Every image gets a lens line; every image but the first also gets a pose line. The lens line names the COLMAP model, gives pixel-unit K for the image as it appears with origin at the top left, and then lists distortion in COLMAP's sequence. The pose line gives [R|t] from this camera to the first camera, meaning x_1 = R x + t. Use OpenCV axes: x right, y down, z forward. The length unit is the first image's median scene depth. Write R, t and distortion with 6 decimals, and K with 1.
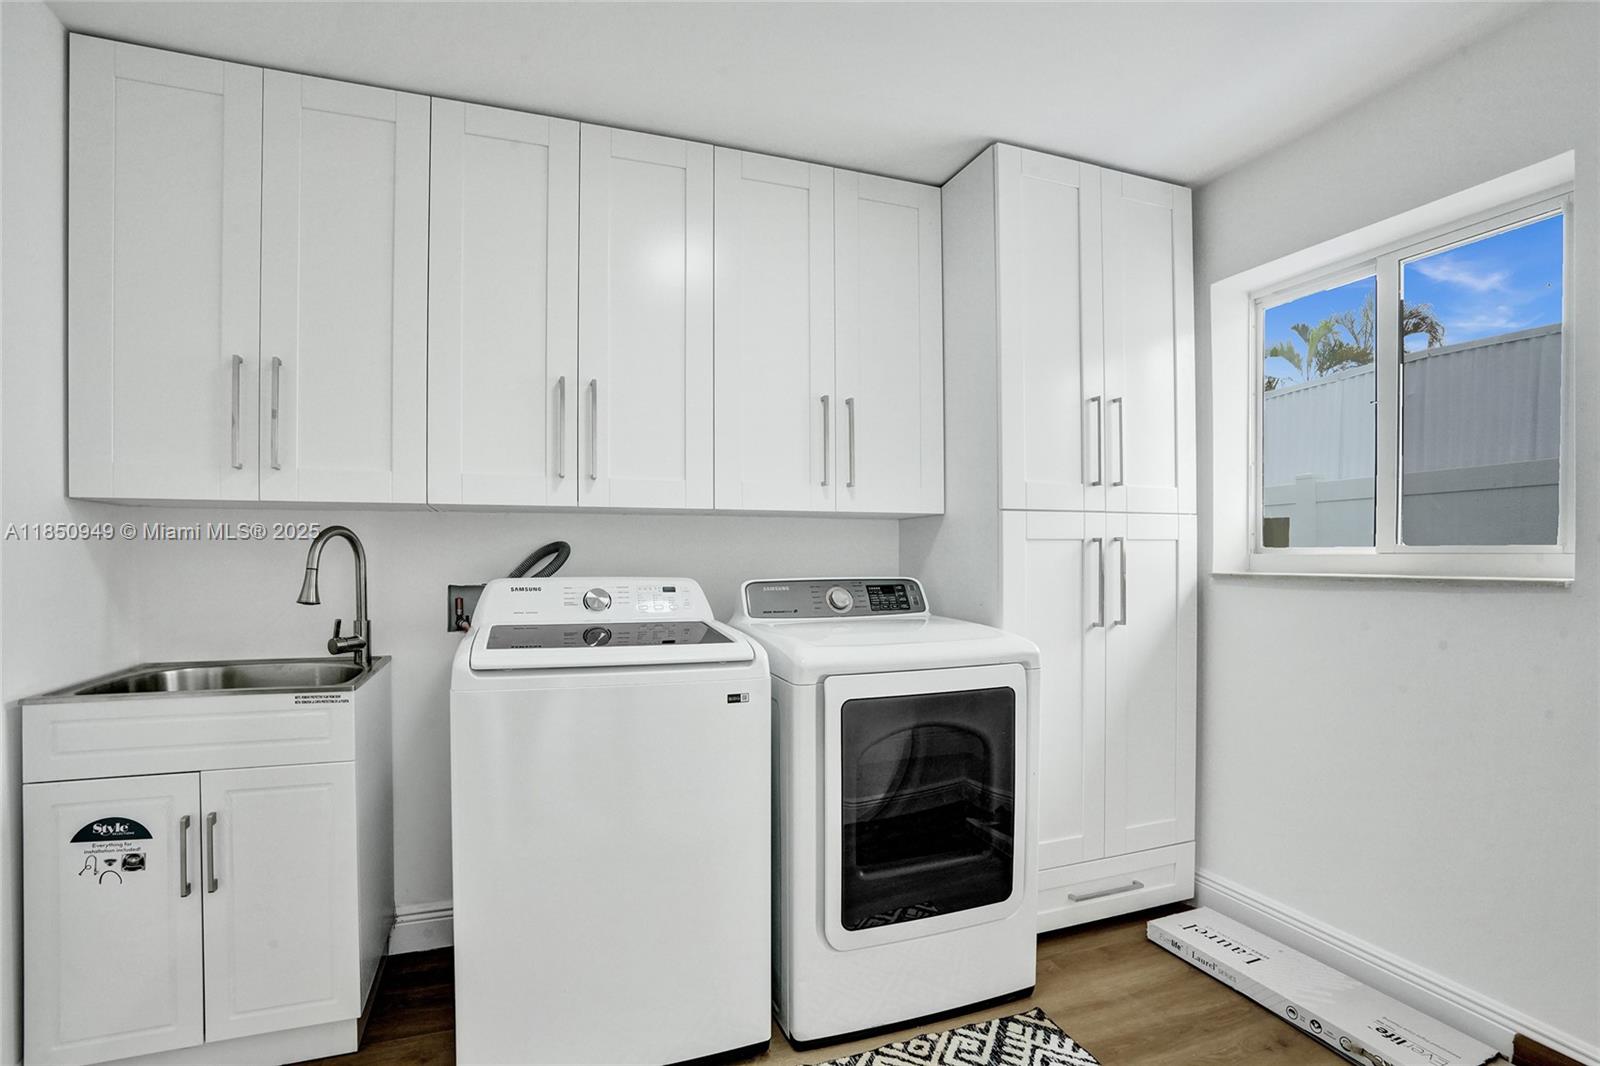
lens RADIAL K [[768.9, 0, 794.5], [0, 768.9, 536.0], [0, 0, 1]] dist [-0.056827, 0.017177]
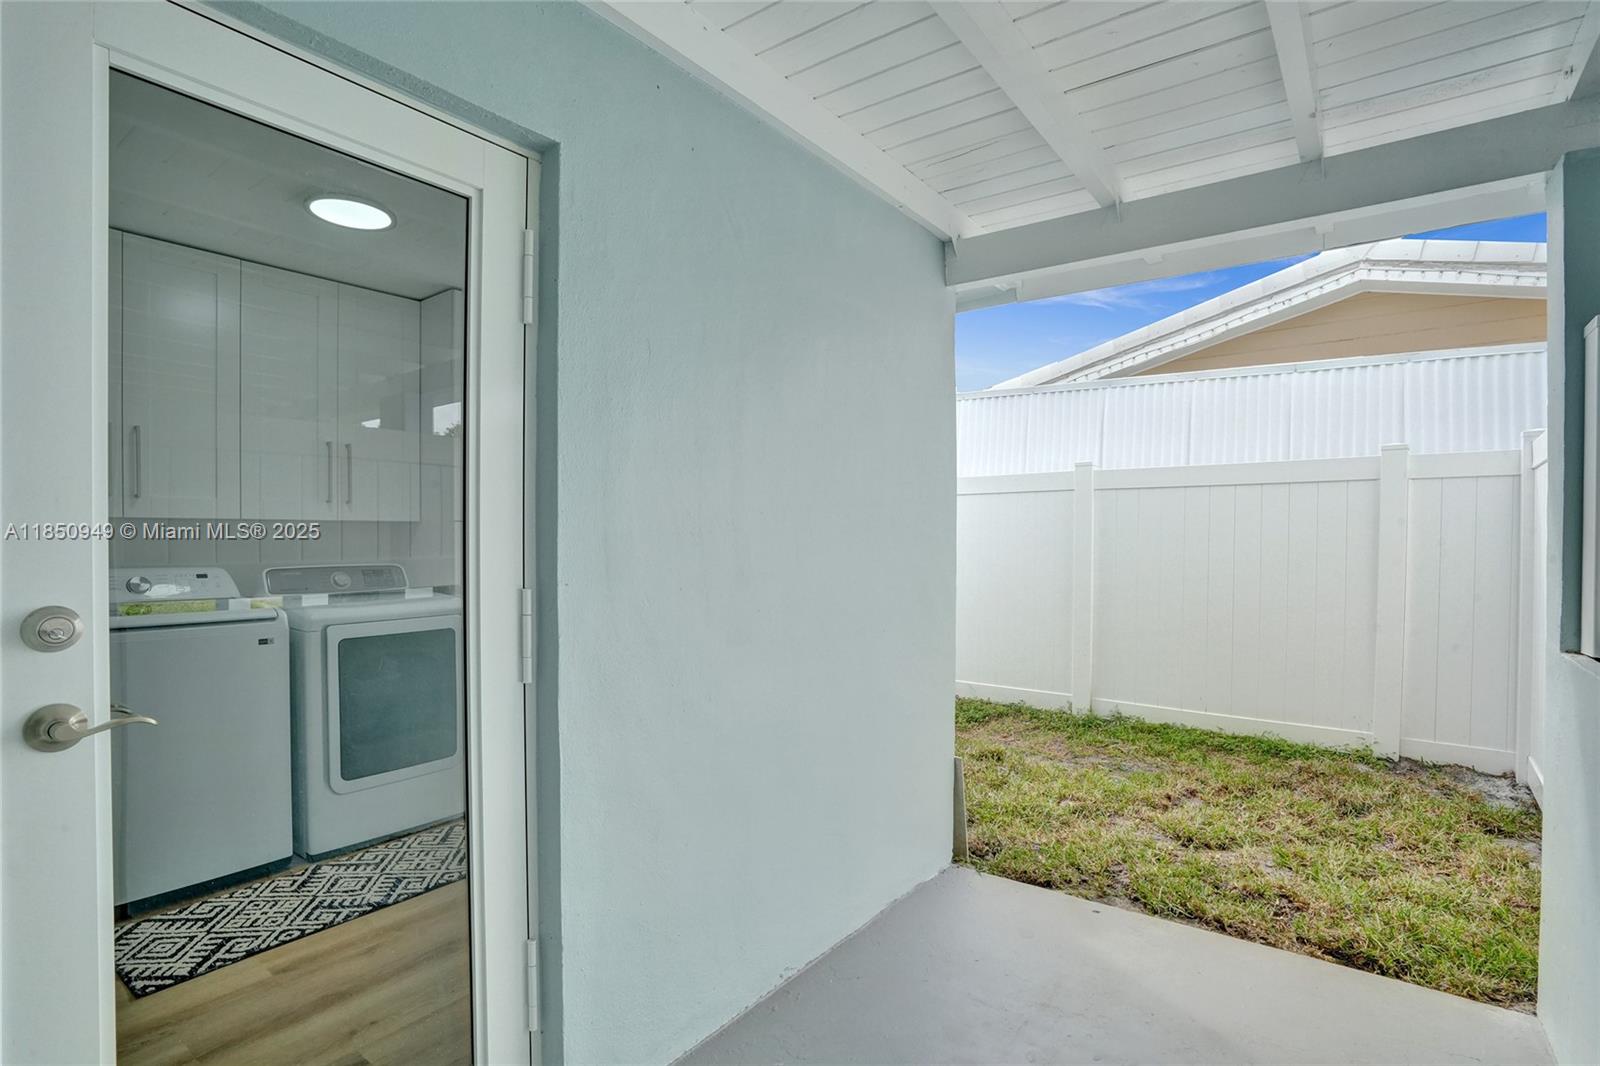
lens RADIAL K [[768.9, 0, 794.5], [0, 768.9, 536.0], [0, 0, 1]] dist [-0.056827, 0.017177]
pose [[0.834952, 0.000200, 0.550323, -0.013035], [-0.012534, 0.999747, 0.018653, -0.049263], [-0.550181, -0.022472, 0.834743, -0.855208]]
